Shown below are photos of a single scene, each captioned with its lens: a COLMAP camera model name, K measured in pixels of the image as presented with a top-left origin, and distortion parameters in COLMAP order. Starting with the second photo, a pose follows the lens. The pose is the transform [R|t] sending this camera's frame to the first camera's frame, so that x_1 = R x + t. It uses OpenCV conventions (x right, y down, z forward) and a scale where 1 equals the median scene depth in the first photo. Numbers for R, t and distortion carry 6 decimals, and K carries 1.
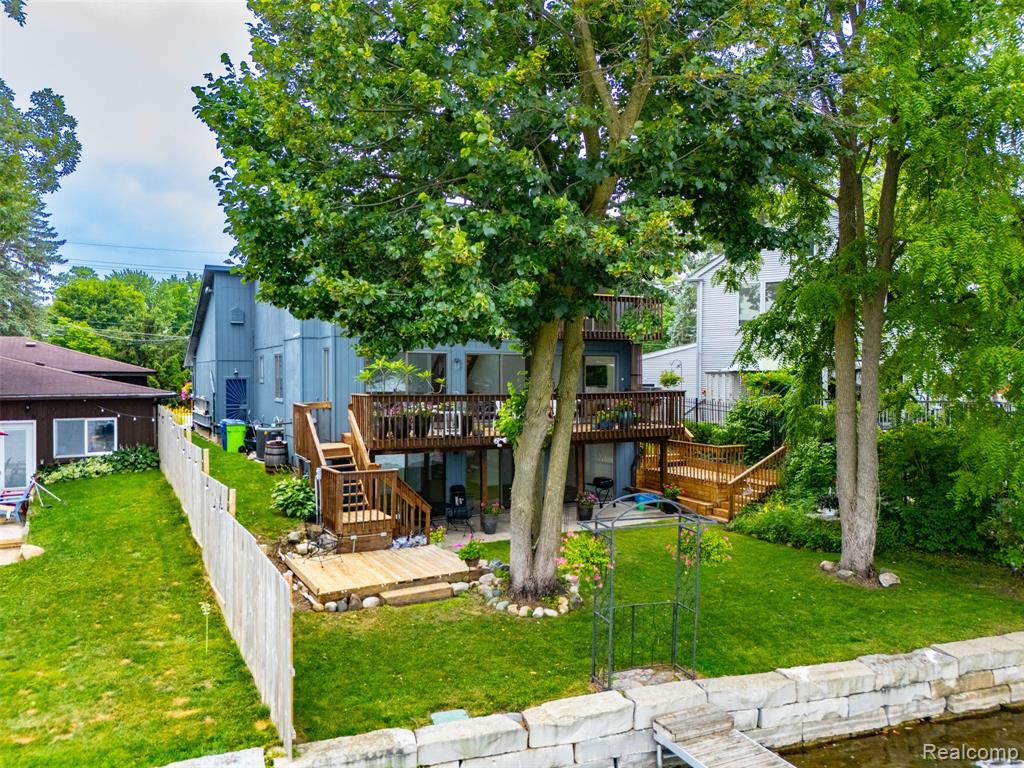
lens RADIAL K [[752.4, 0, 515.5], [0, 752.4, 383.4], [0, 0, 1]] dist [0.066939, -0.062409]
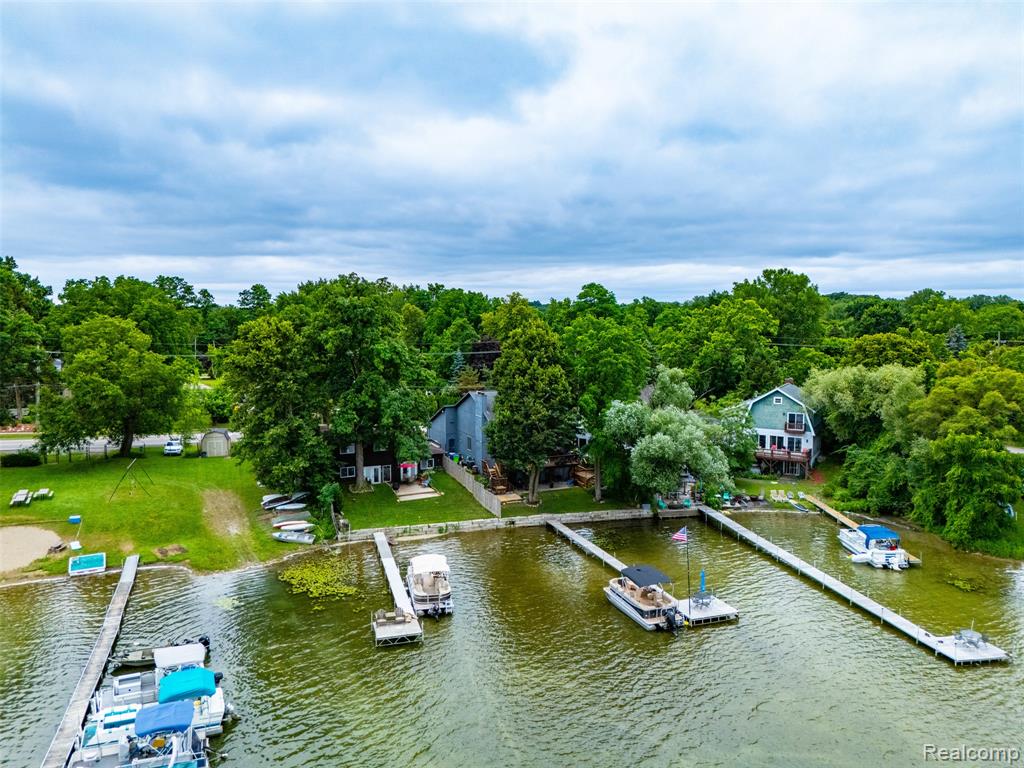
lens RADIAL K [[752.4, 0, 515.5], [0, 752.4, 383.4], [0, 0, 1]] dist [0.066939, -0.062409]
pose [[0.996117, 0.004456, -0.087930, 0.345931], [0.002668, 0.996732, 0.080731, -0.963221], [0.088003, -0.080652, 0.992850, -4.084599]]
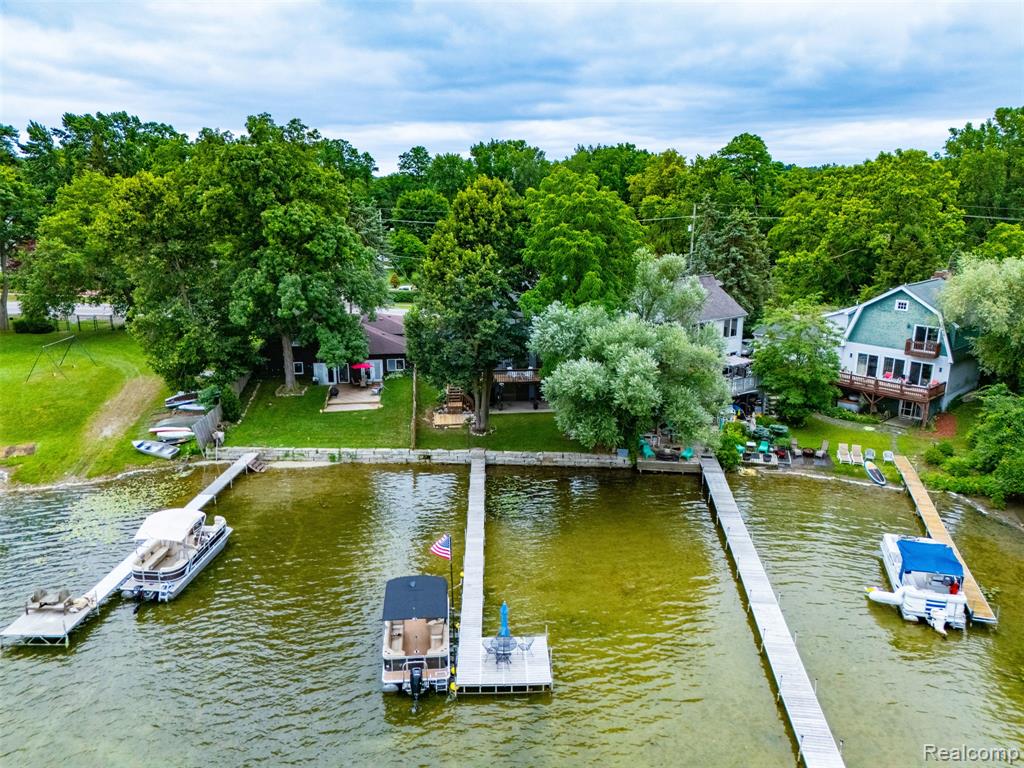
lens RADIAL K [[752.4, 0, 515.5], [0, 752.4, 383.4], [0, 0, 1]] dist [0.066939, -0.062409]
pose [[0.917741, 0.100466, -0.384263, 1.627225], [-0.002154, 0.968724, 0.248132, -0.927295], [0.397173, -0.226894, 0.889254, -2.364538]]
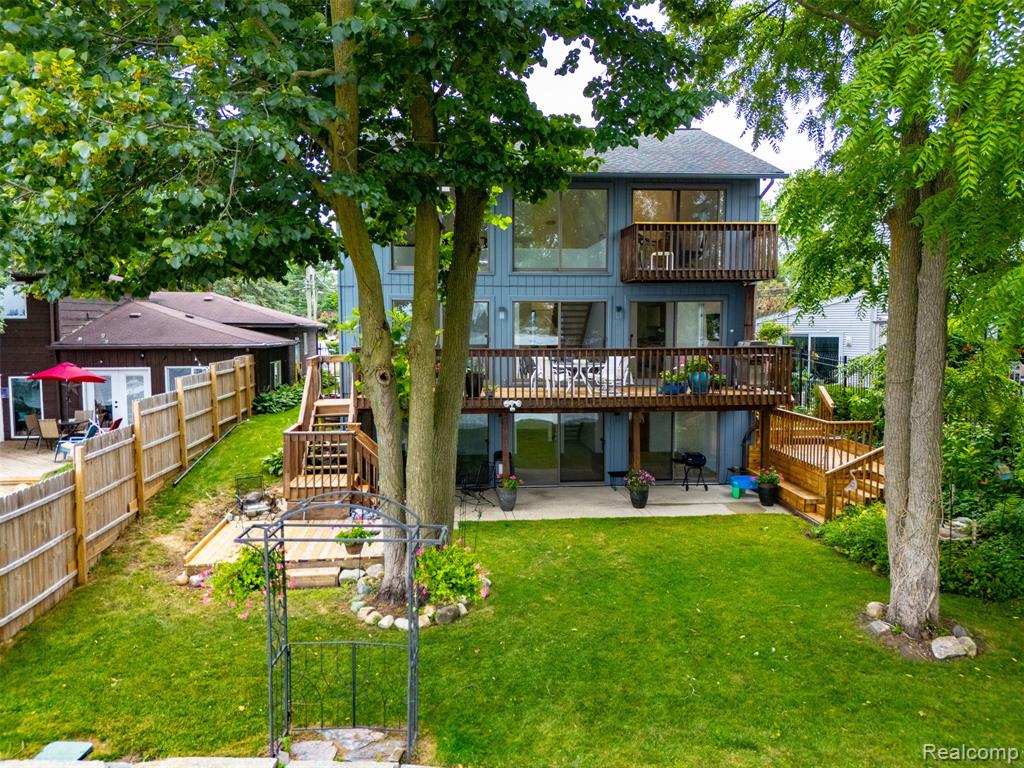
lens RADIAL K [[752.4, 0, 515.5], [0, 752.4, 383.4], [0, 0, 1]] dist [0.066939, -0.062409]
pose [[0.919172, 0.028970, -0.392790, 0.395587], [-0.004625, 0.998016, 0.062783, 0.000550], [0.393830, -0.055892, 0.917483, 0.284985]]
